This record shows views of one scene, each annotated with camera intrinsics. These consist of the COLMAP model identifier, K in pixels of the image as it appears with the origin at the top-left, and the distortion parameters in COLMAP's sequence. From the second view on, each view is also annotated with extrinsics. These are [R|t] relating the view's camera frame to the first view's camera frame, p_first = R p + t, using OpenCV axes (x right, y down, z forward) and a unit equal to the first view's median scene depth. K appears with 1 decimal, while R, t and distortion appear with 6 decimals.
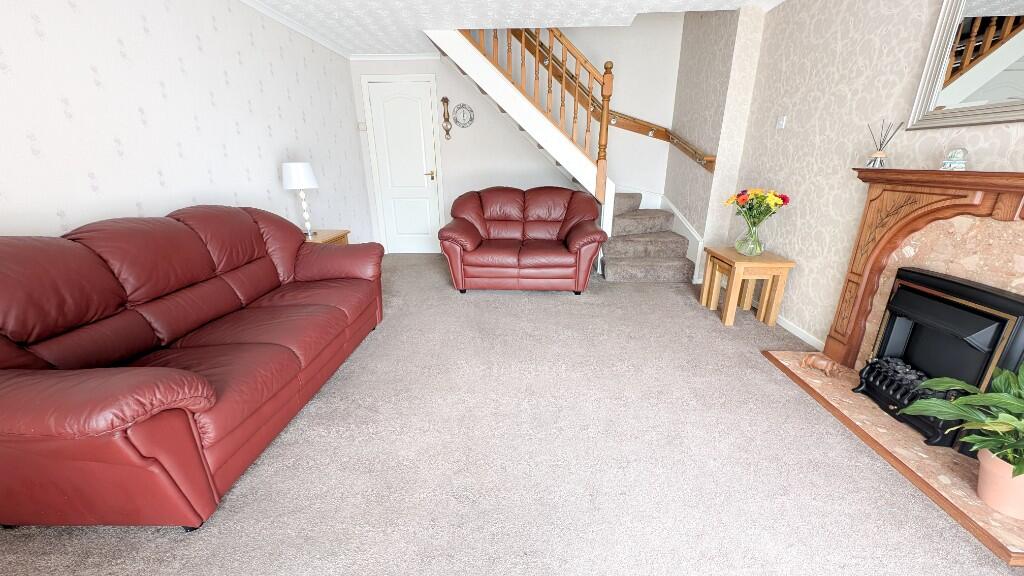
lens RADIAL K [[382.0, 0, 510.3], [0, 382.0, 285.5], [0, 0, 1]] dist [-0.000600, -0.000111]
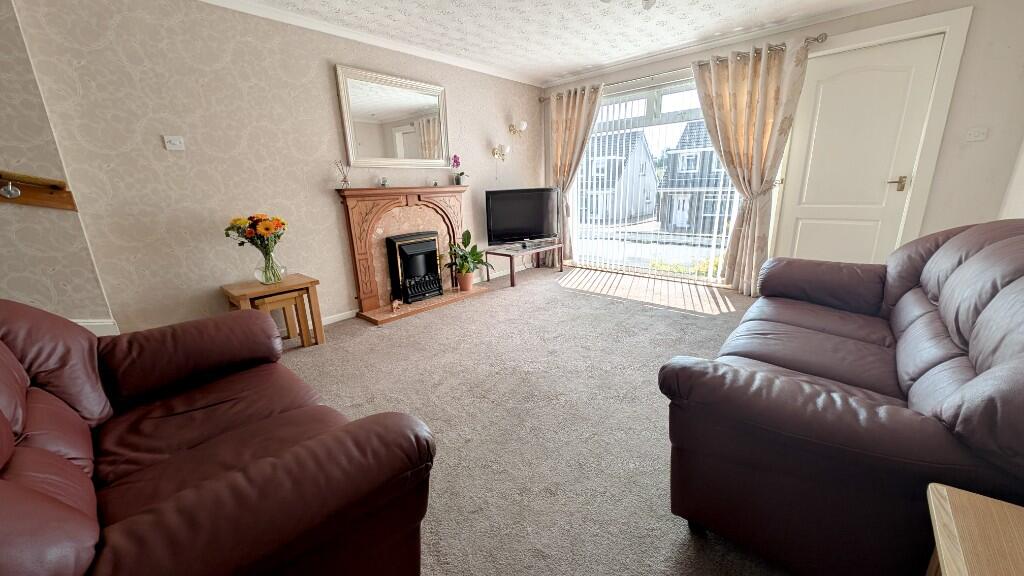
lens RADIAL K [[382.0, 0, 510.5], [0, 382.0, 292.3], [0, 0, 1]] dist [-0.000600, -0.000111]
pose [[-0.771939, -0.132656, 0.621702, -0.600498], [0.236086, 0.848215, 0.474125, -0.516808], [-0.590232, 0.512770, -0.623452, 1.755623]]
